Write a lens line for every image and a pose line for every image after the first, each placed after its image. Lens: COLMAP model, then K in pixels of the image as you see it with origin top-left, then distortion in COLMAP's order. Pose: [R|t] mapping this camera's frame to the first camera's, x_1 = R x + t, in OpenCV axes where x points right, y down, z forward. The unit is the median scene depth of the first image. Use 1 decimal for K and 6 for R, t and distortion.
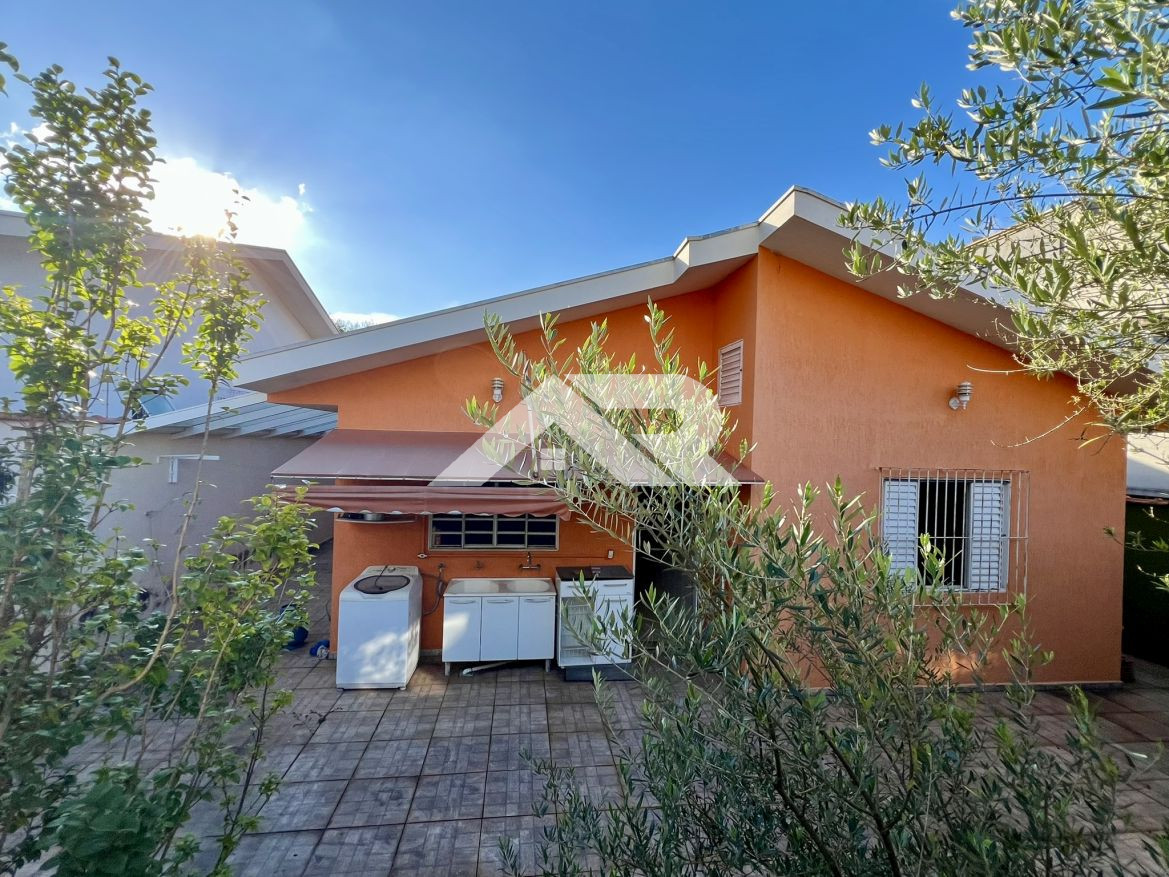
lens RADIAL K [[524.7, 0, 583.9], [0, 524.7, 438.2], [0, 0, 1]] dist [0.001207, -0.000024]
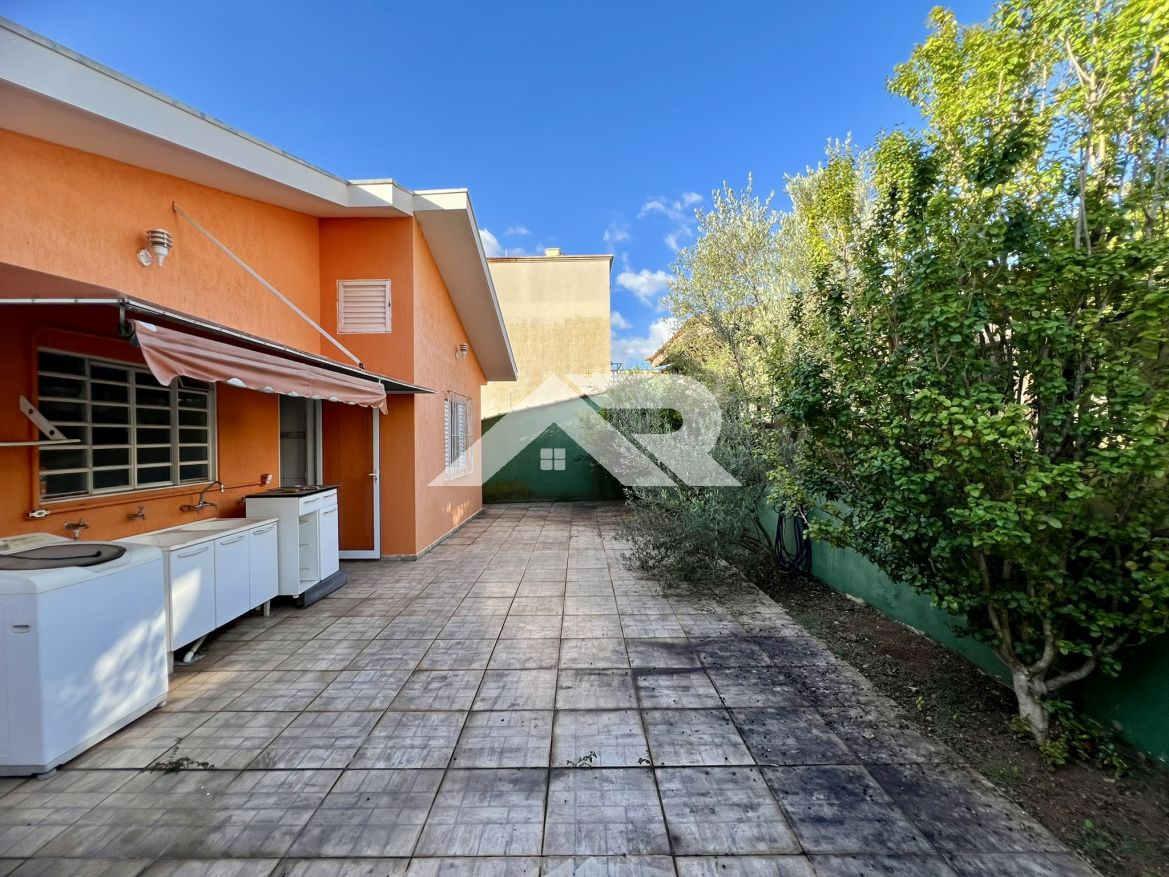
lens RADIAL K [[466.5, 0, 583.7], [0, 466.5, 435.5], [0, 0, 1]] dist [0.004288, -0.000032]
pose [[0.140699, -0.038894, 0.989288, -0.730280], [0.014947, 0.999198, 0.037158, 0.141410], [-0.989940, 0.009559, 0.141168, 0.402703]]
